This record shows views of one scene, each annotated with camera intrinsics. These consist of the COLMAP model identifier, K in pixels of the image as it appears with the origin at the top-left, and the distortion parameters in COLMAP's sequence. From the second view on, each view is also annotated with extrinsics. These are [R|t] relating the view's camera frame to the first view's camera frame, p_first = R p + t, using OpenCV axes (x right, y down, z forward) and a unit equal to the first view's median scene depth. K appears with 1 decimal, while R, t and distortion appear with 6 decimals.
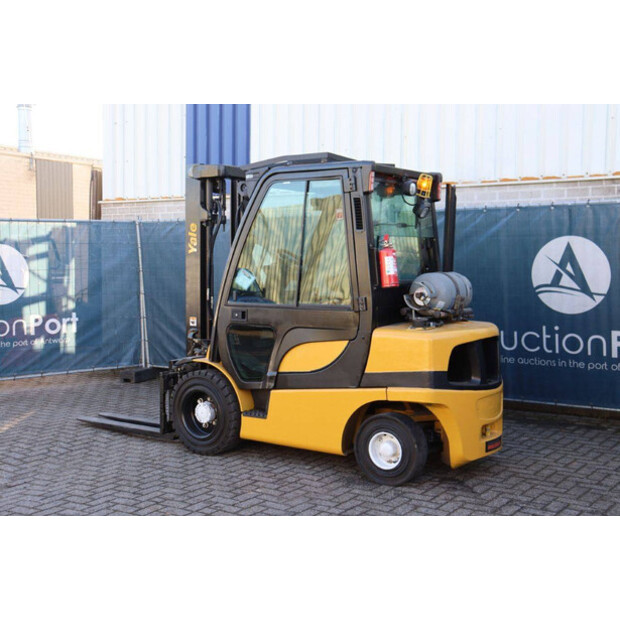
lens RADIAL K [[833.5, 0, 318.8], [0, 833.5, 299.3], [0, 0, 1]] dist [0.045282, 0.000000]
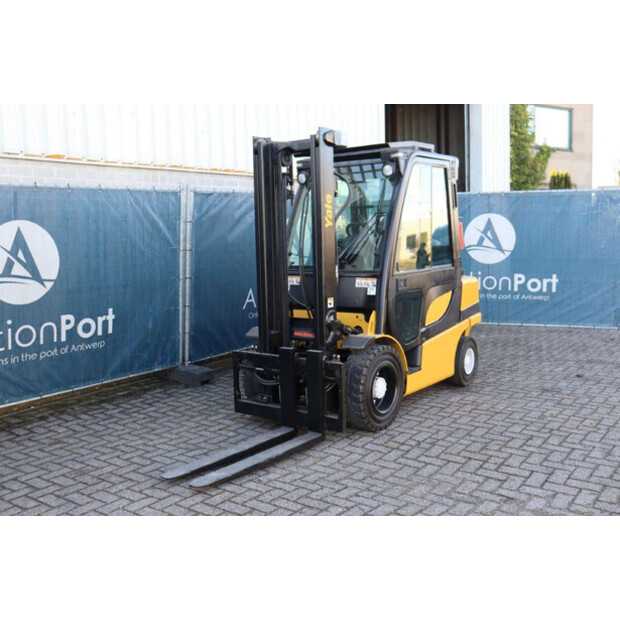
lens RADIAL K [[661.2, 0, 311.0], [0, 661.2, 300.1], [0, 0, 1]] dist [-0.035105, 0.000000]
pose [[0.047637, -0.106528, 0.993168, -0.973764], [0.076859, 0.991740, 0.102688, -0.058064], [-0.995903, 0.071442, 0.055431, 1.101789]]
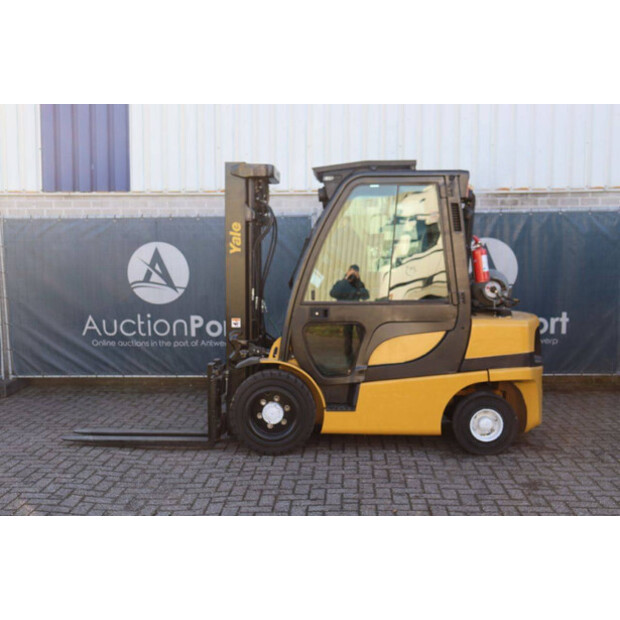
lens RADIAL K [[757.8, 0, 309.2], [0, 757.8, 298.3], [0, 0, 1]] dist [0.013726, 0.000000]
pose [[0.852145, -0.035092, 0.522127, -0.607280], [0.031583, 0.999379, 0.015624, -0.014994], [-0.522351, 0.003177, 0.852725, 0.220719]]
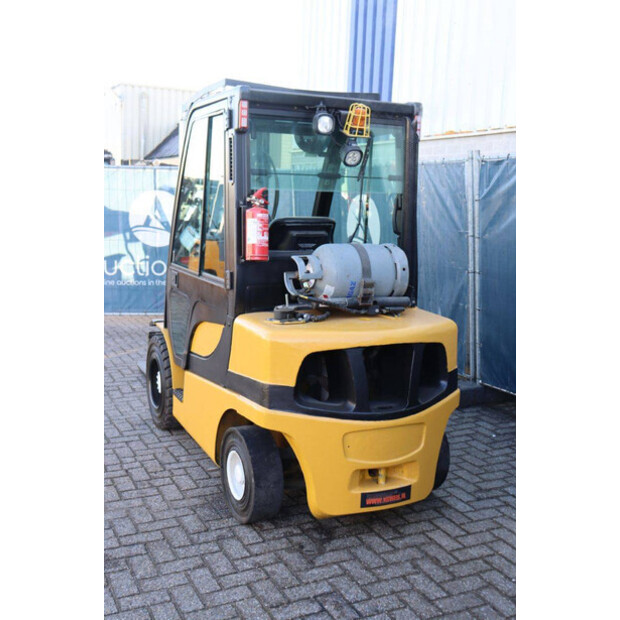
lens RADIAL K [[724.1, 0, 311.9], [0, 724.1, 306.4], [0, 0, 1]] dist [-0.022151, 0.000000]
pose [[0.863576, 0.101442, -0.493910, 0.411452], [-0.055247, 0.992692, 0.107288, -0.042241], [0.501183, -0.065364, 0.862869, 0.436002]]
